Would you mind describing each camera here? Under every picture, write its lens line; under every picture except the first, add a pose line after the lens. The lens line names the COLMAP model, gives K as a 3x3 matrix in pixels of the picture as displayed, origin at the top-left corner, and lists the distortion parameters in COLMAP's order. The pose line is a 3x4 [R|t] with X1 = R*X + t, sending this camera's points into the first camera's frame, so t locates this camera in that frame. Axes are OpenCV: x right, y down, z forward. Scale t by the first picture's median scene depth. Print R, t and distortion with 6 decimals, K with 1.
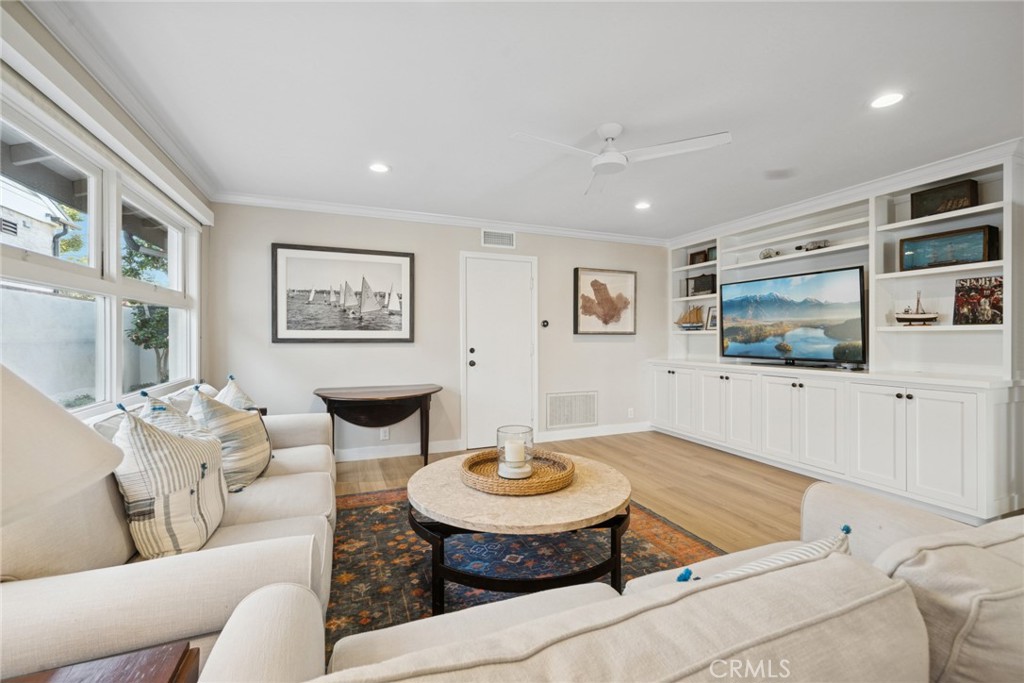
lens RADIAL K [[432.3, 0, 504.6], [0, 432.3, 336.9], [0, 0, 1]] dist [0.002226, 0.000187]
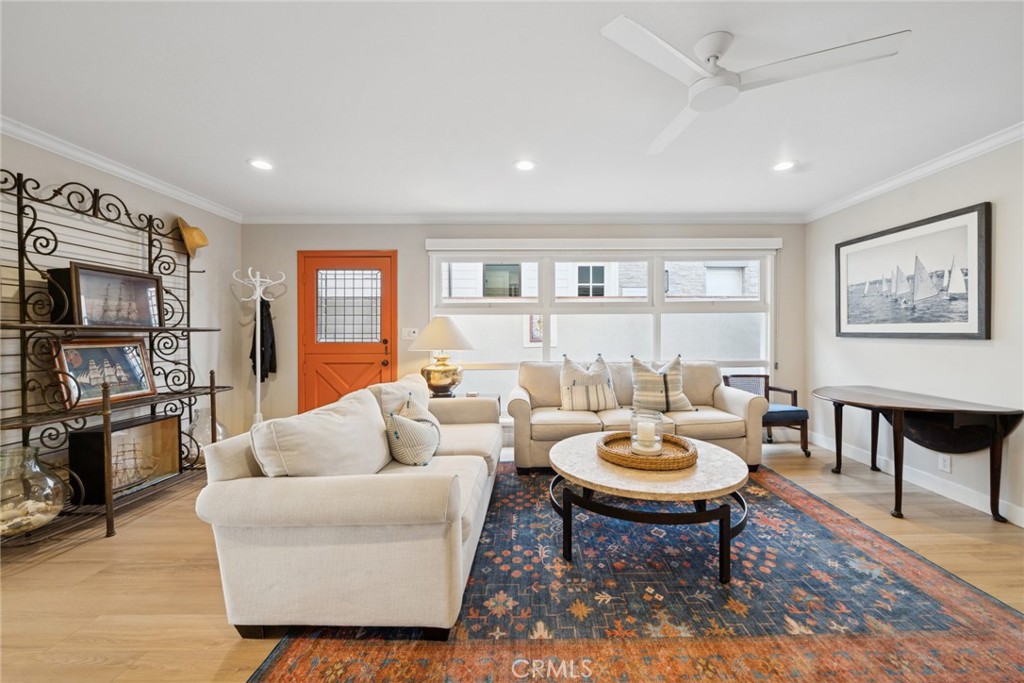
lens RADIAL K [[391.6, 0, 538.5], [0, 391.6, 341.0], [0, 0, 1]] dist [-0.013323, -0.000176]
pose [[-0.334604, 0.022404, -0.942093, 0.618857], [-0.001418, 0.999704, 0.024278, 0.002159], [0.942358, 0.009460, -0.334473, 0.617342]]
